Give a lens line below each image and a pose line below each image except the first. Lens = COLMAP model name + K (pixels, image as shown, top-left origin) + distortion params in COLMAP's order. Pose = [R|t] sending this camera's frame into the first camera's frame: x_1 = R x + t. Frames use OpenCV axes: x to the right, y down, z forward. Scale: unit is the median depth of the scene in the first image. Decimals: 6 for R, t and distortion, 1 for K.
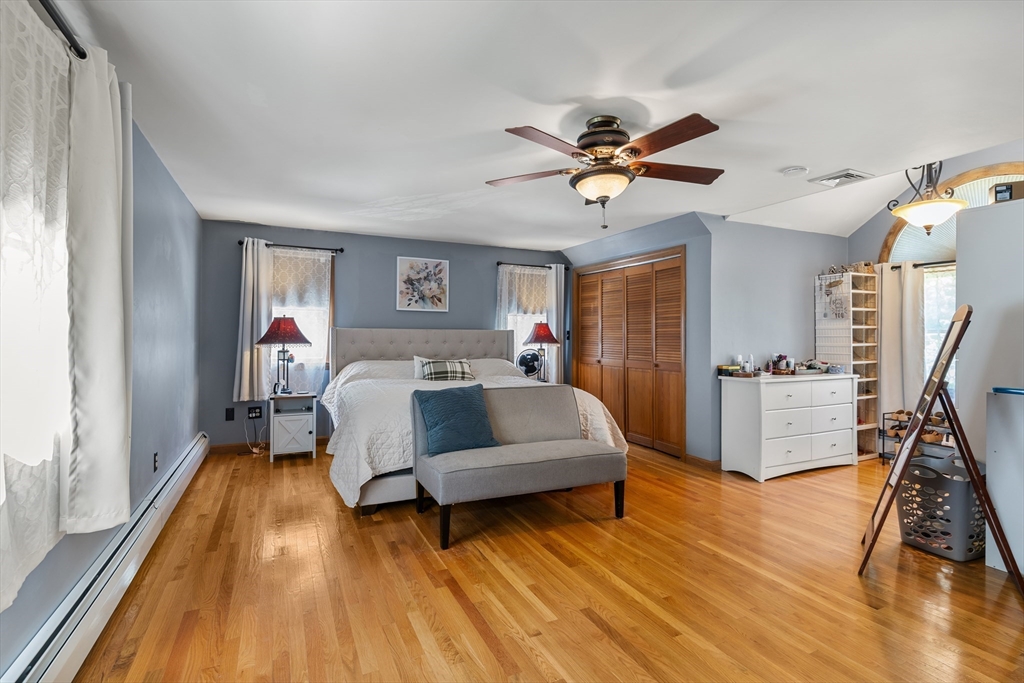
lens RADIAL K [[494.0, 0, 506.2], [0, 494.0, 337.0], [0, 0, 1]] dist [0.004063, -0.000452]
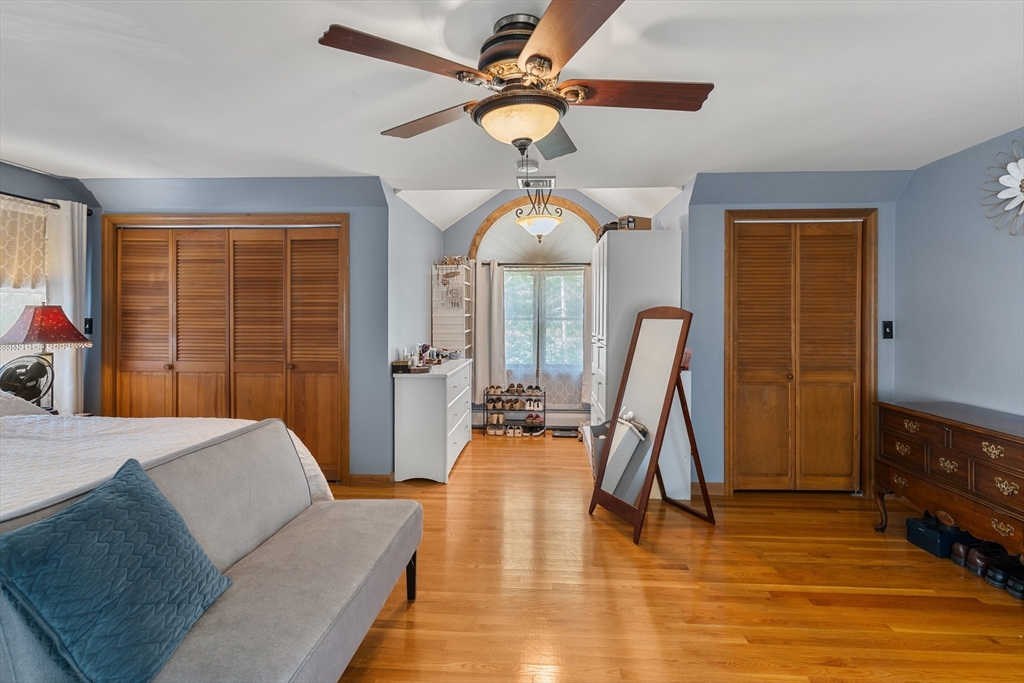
lens RADIAL K [[494.0, 0, 506.3], [0, 494.0, 313.0], [0, 0, 1]] dist [0.004063, -0.000452]
pose [[0.476871, -0.003386, 0.878967, -0.212182], [0.001239, 0.999994, 0.003180, -0.027104], [-0.878972, -0.000428, 0.476873, 0.380188]]
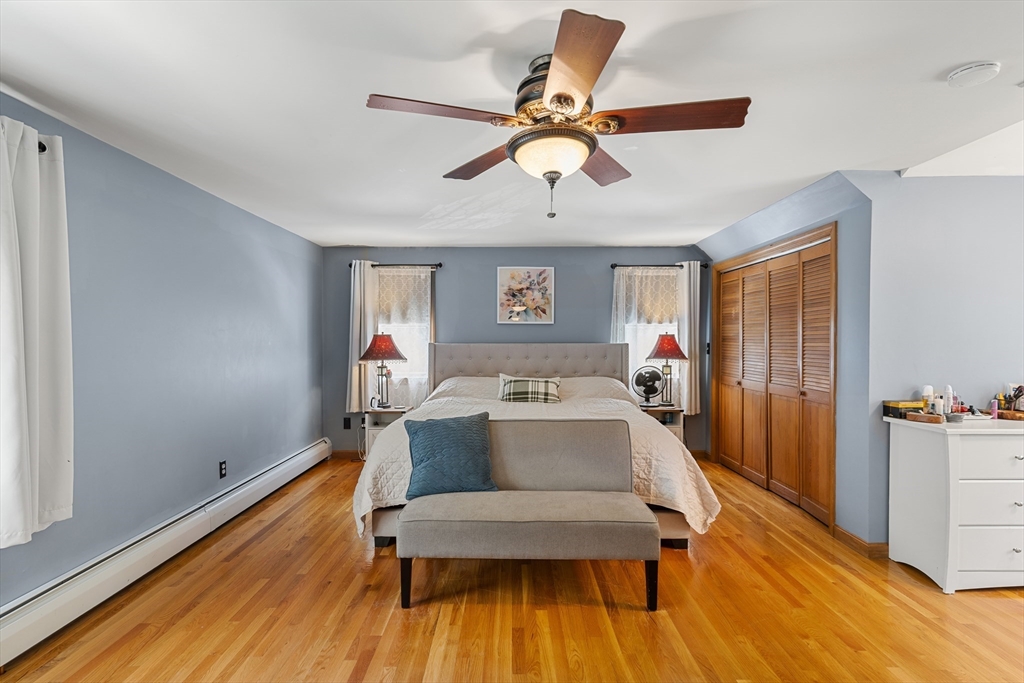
lens RADIAL K [[494.0, 0, 504.0], [0, 494.0, 354.8], [0, 0, 1]] dist [0.004063, -0.000452]
pose [[0.903021, 0.004568, -0.429572, 0.232504], [0.007019, 0.999653, 0.025386, -0.021677], [0.429539, -0.025939, 0.902676, 0.171047]]
